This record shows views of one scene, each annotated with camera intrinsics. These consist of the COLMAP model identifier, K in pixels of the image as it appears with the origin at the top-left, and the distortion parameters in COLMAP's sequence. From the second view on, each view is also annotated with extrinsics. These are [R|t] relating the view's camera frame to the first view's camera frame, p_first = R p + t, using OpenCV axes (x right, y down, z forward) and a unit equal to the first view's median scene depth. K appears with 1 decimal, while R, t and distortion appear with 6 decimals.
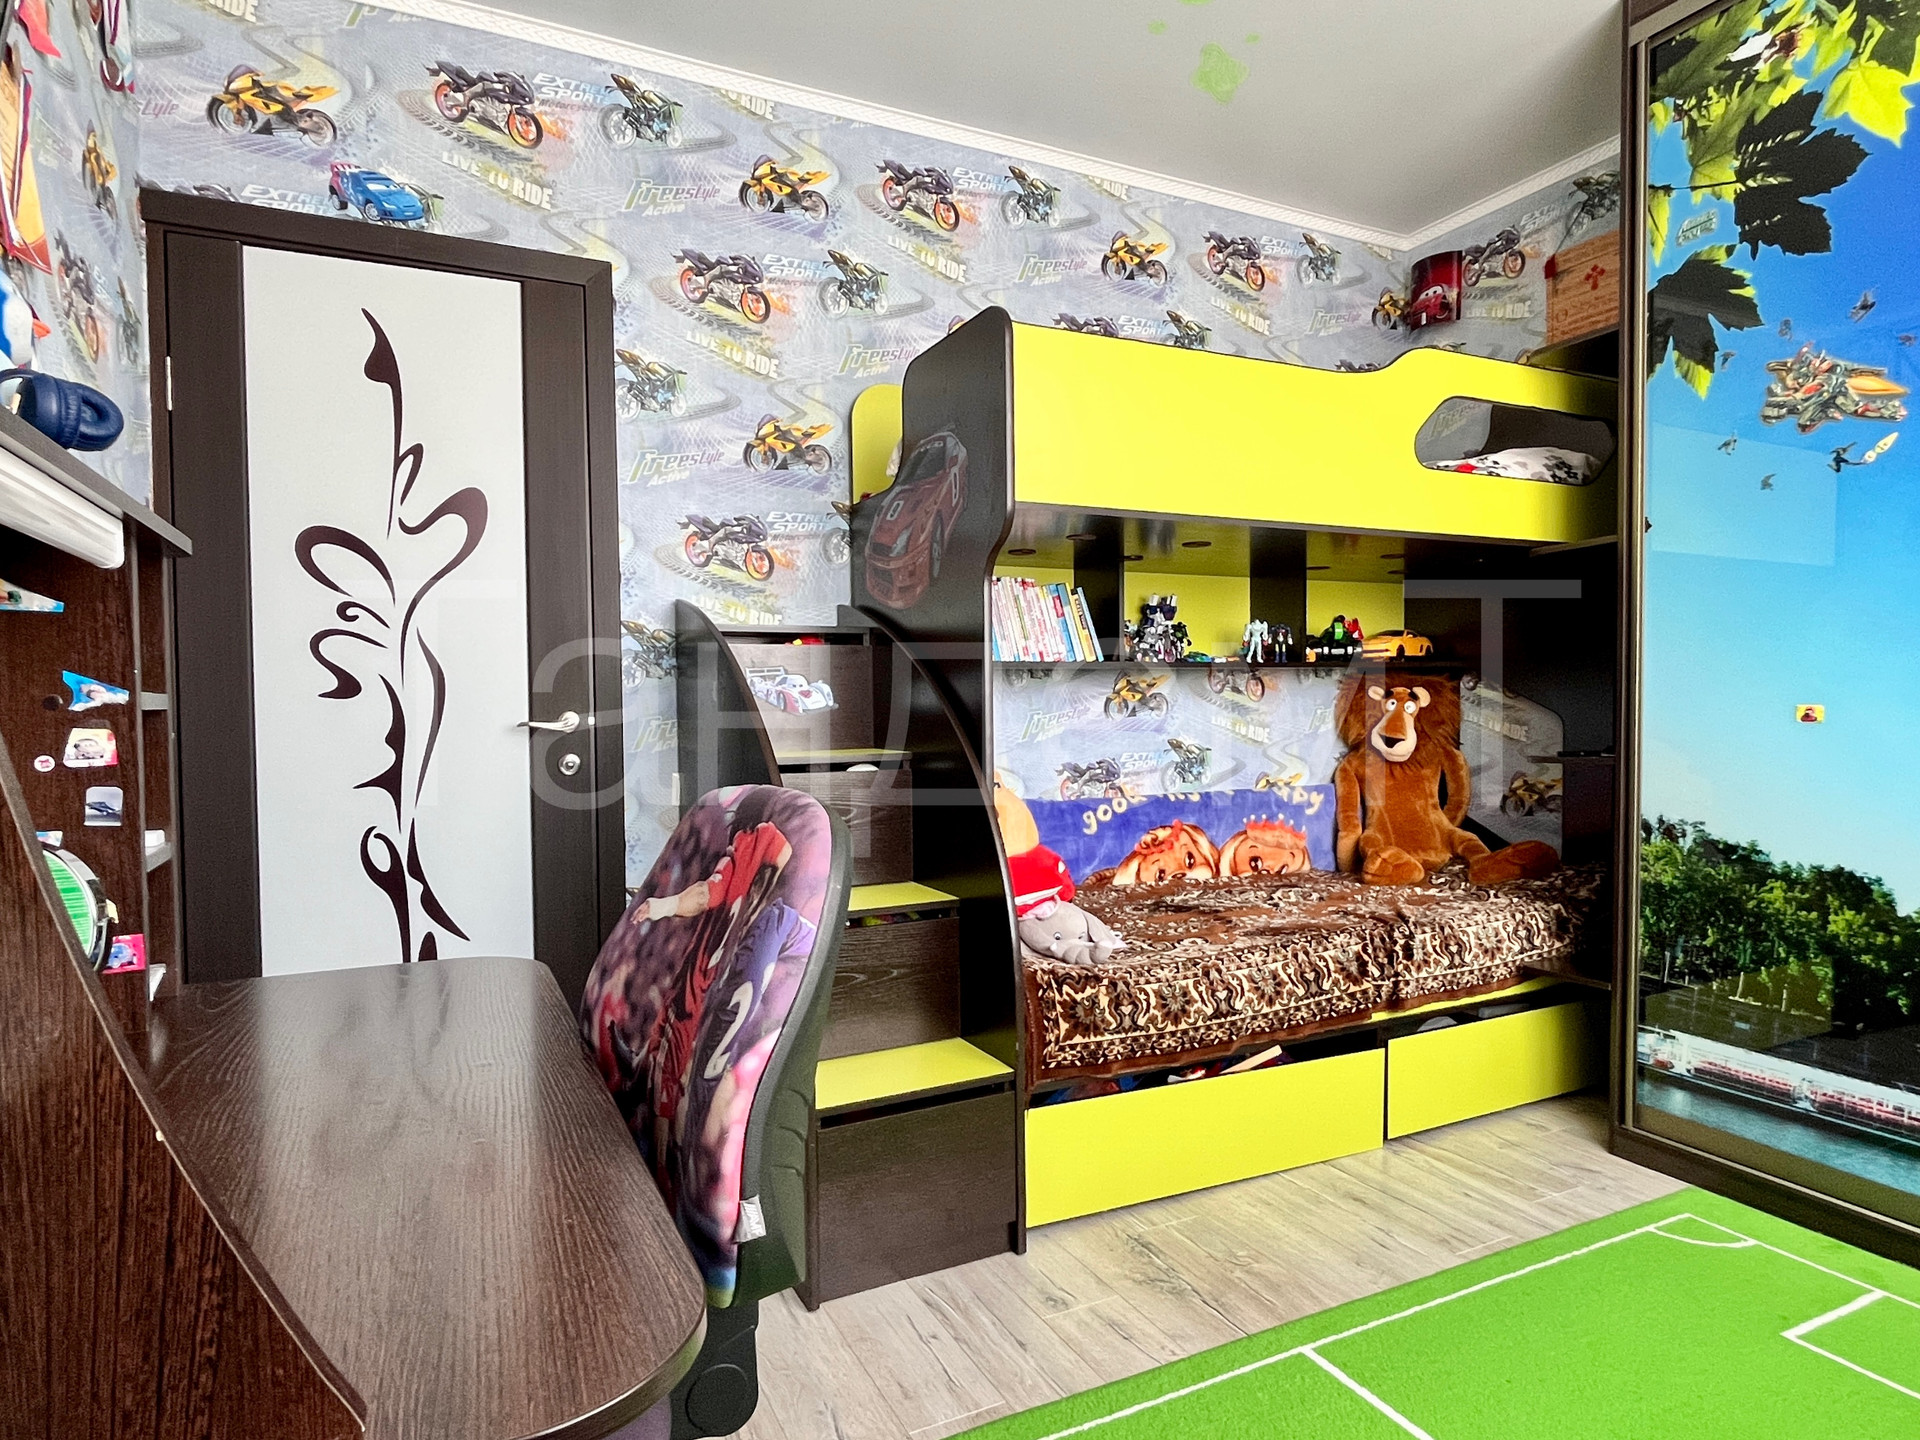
lens RADIAL K [[1090.7, 0, 956.6], [0, 1090.7, 733.3], [0, 0, 1]] dist [-0.010347, -0.001407]
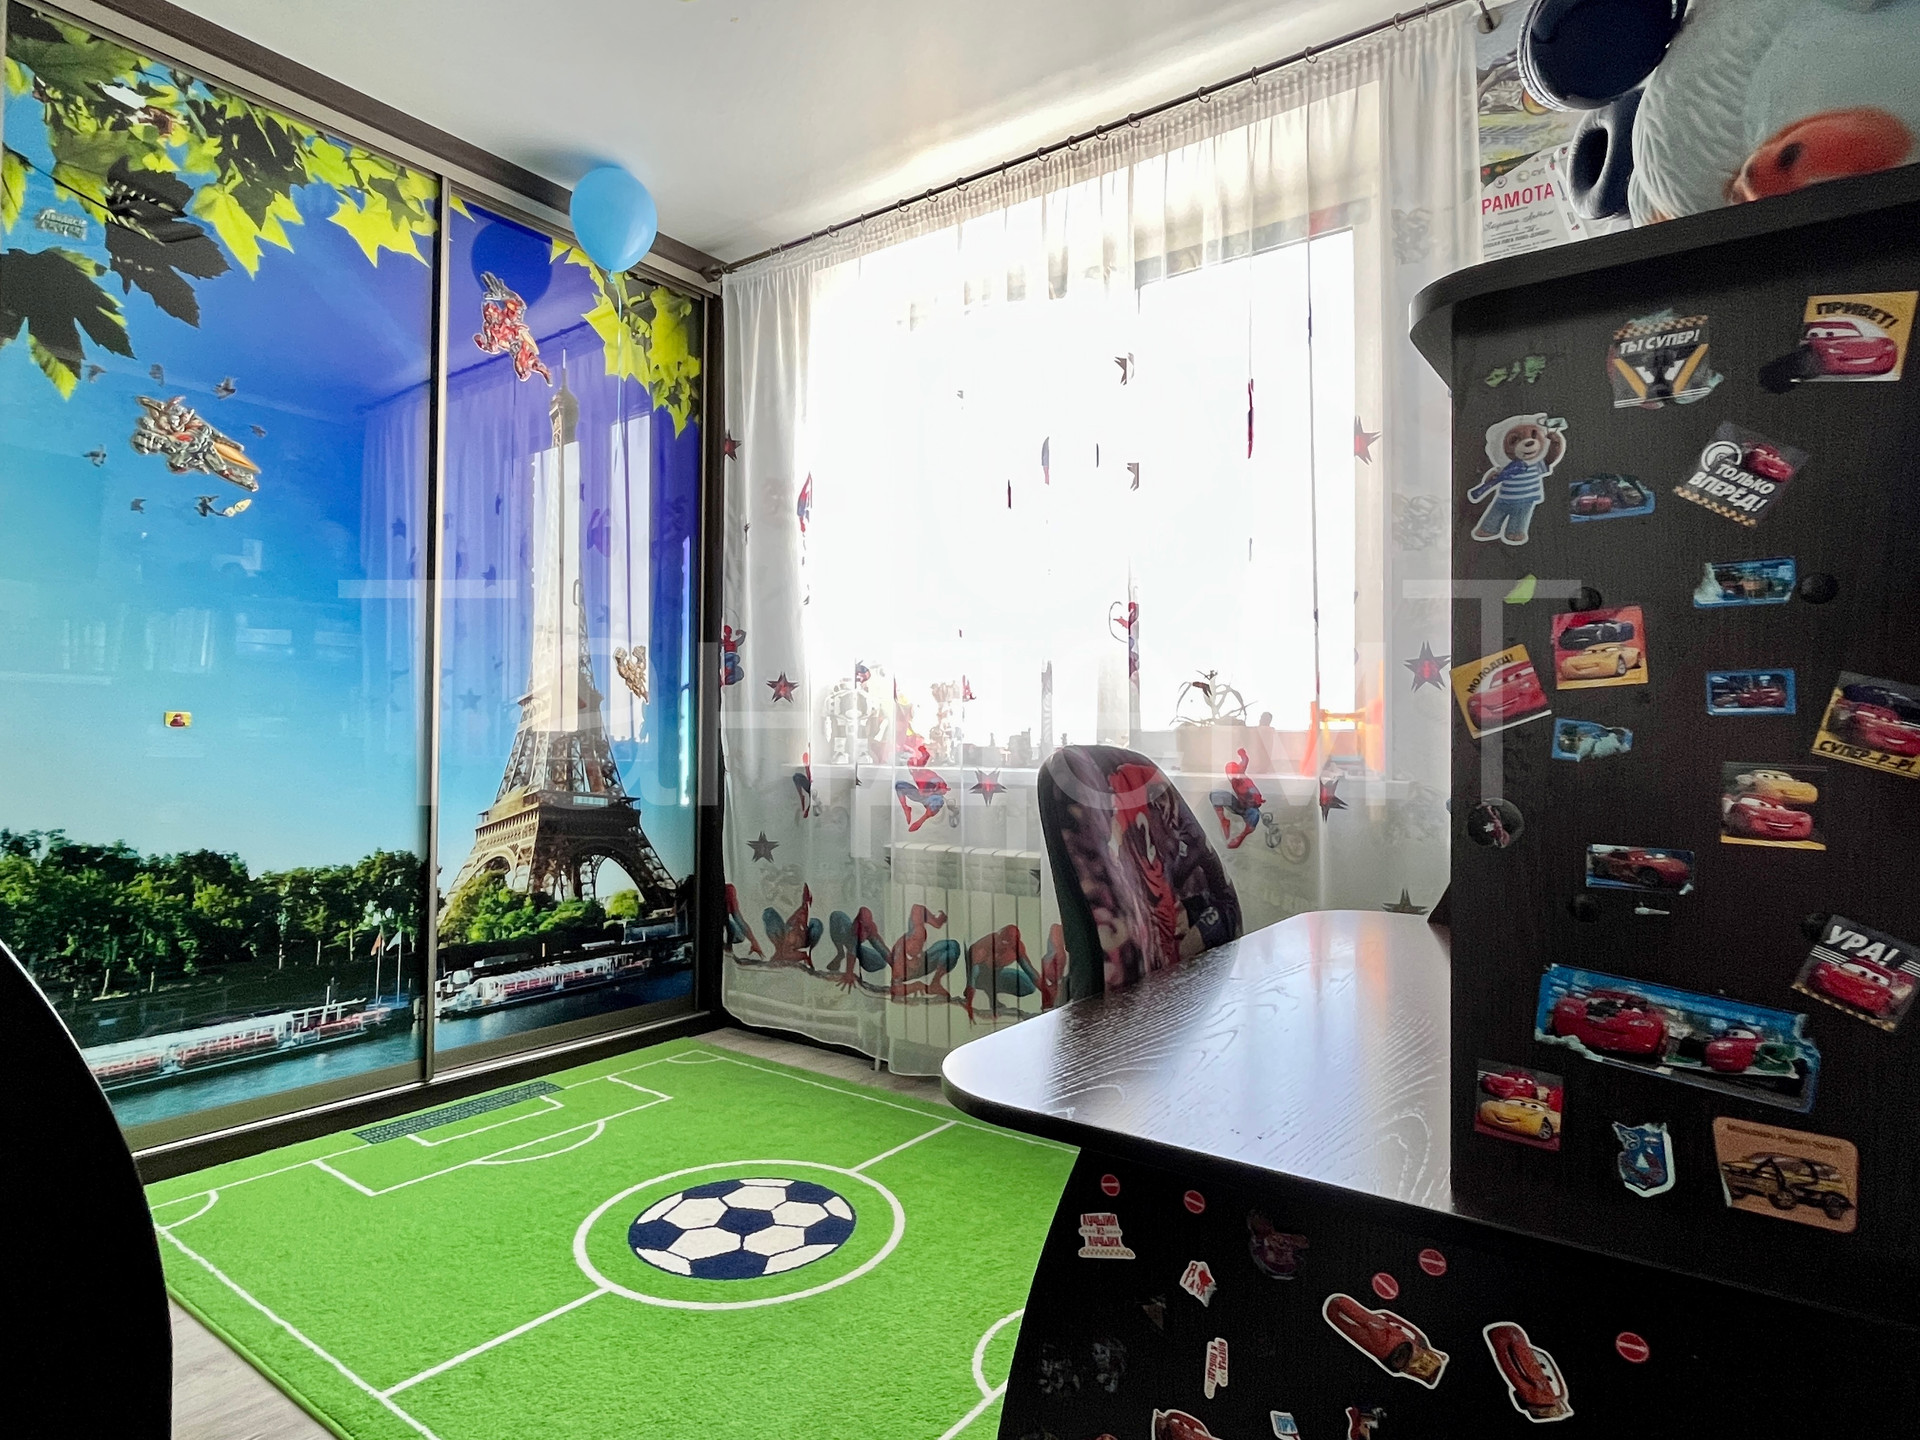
lens RADIAL K [[1090.7, 0, 946.4], [0, 1090.7, 716.1], [0, 0, 1]] dist [-0.010347, -0.001407]
pose [[-0.456566, 0.023763, 0.889372, -0.555169], [0.022122, 0.999637, -0.015352, 0.012637], [-0.889414, 0.012665, -0.456927, 0.750363]]
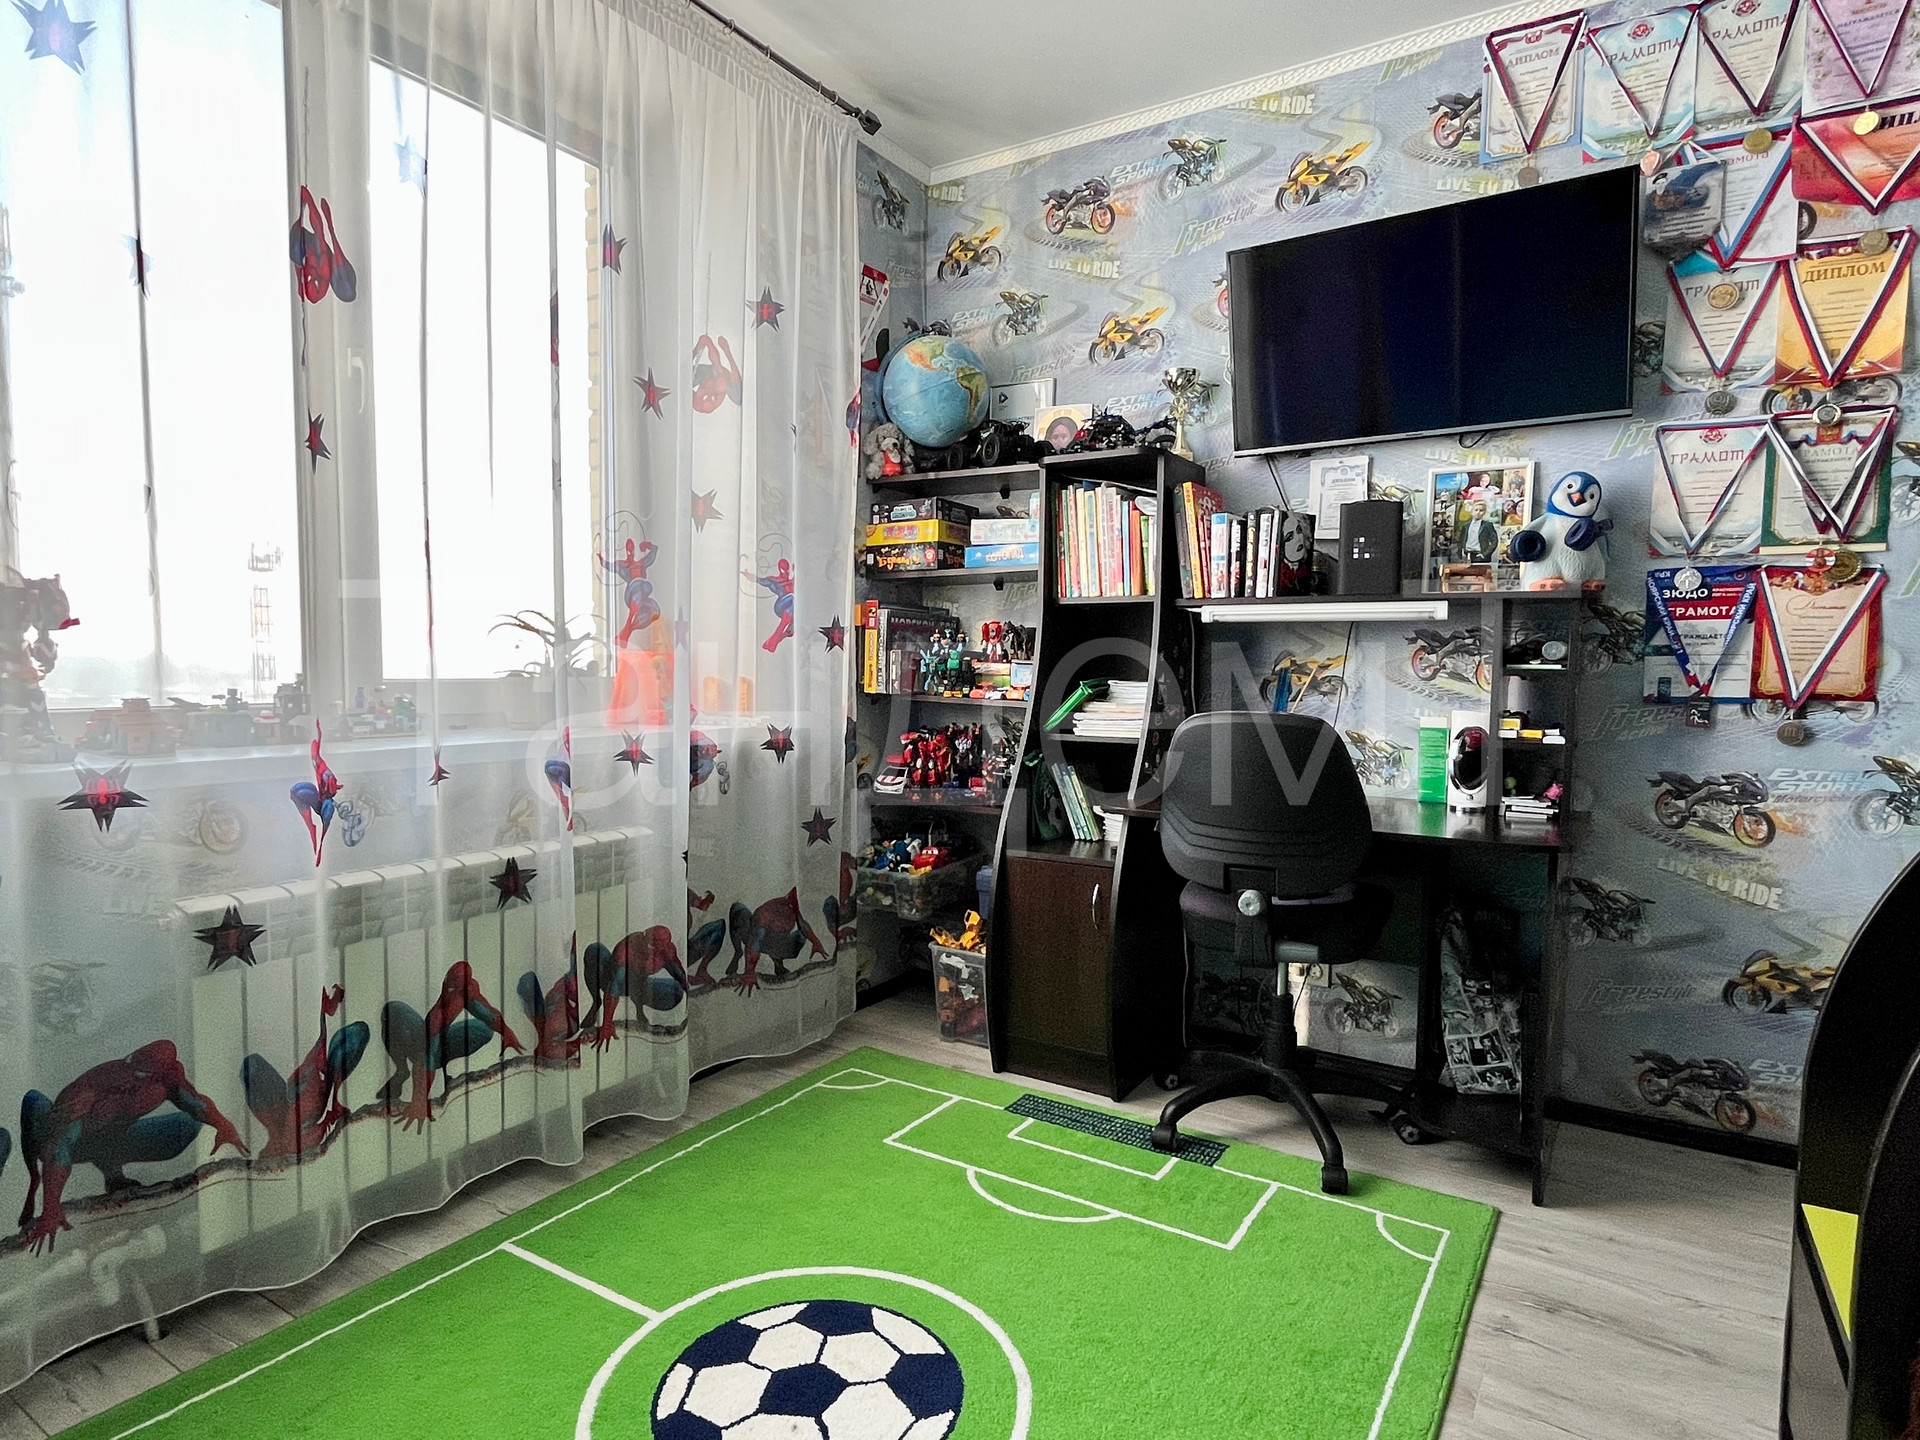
lens RADIAL K [[1090.7, 0, 977.4], [0, 1090.7, 725.7], [0, 0, 1]] dist [-0.010347, -0.001407]
pose [[-0.850576, 0.031011, -0.524936, 0.653441], [-0.017550, 0.996029, 0.087279, -0.044314], [0.525559, 0.083450, -0.846655, 1.085210]]
